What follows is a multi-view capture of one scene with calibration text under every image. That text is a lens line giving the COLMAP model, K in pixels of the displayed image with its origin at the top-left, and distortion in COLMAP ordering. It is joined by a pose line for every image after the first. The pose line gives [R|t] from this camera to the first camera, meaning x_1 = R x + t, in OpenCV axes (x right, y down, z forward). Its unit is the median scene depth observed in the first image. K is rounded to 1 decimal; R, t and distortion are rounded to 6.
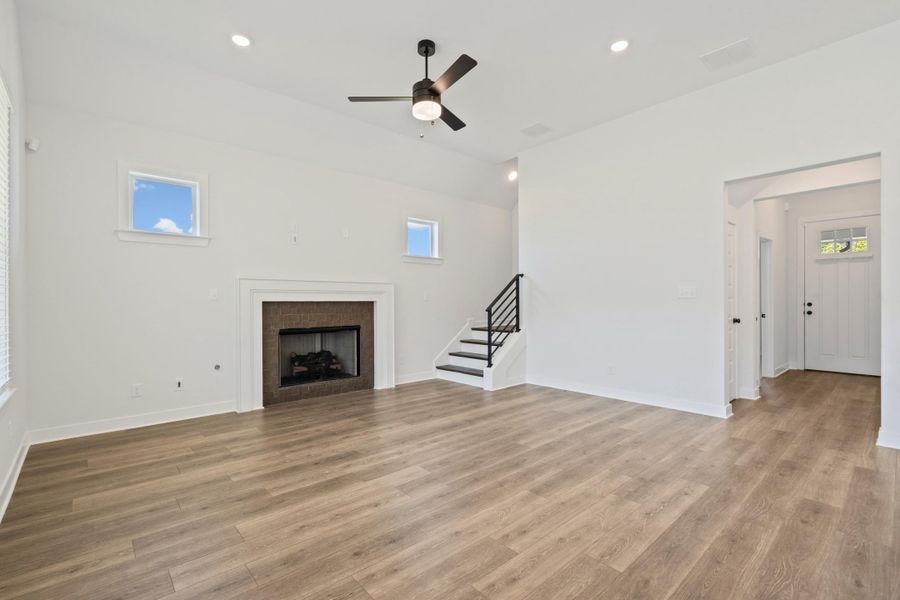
lens RADIAL K [[410.7, 0, 445.1], [0, 410.7, 300.5], [0, 0, 1]] dist [-0.004065, 0.001454]
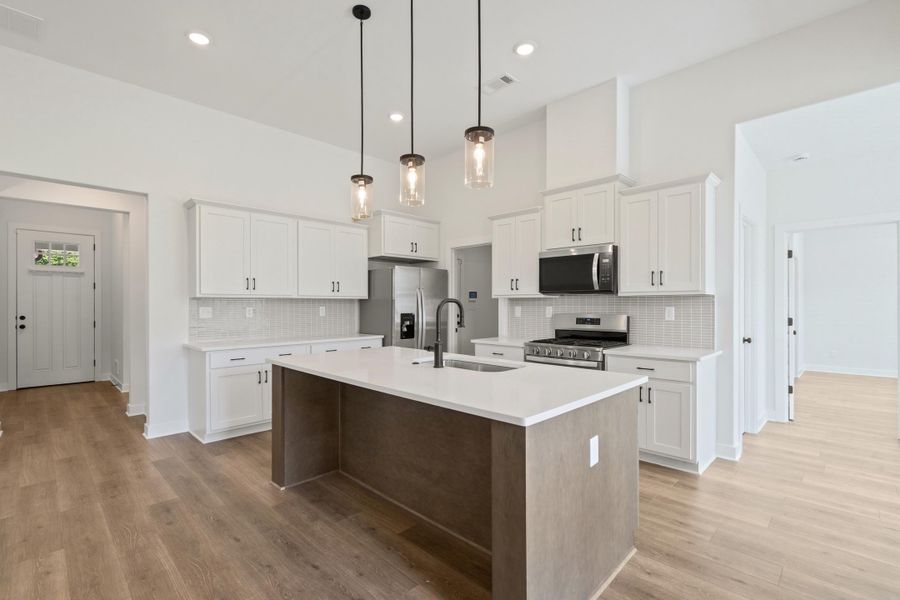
lens RADIAL K [[410.7, 0, 443.0], [0, 410.7, 305.8], [0, 0, 1]] dist [-0.004065, 0.001454]
pose [[-0.060602, 0.004823, 0.998150, -0.168831], [-0.000020, 0.999988, -0.004833, -0.024704], [-0.998162, -0.000313, -0.060601, 0.206501]]
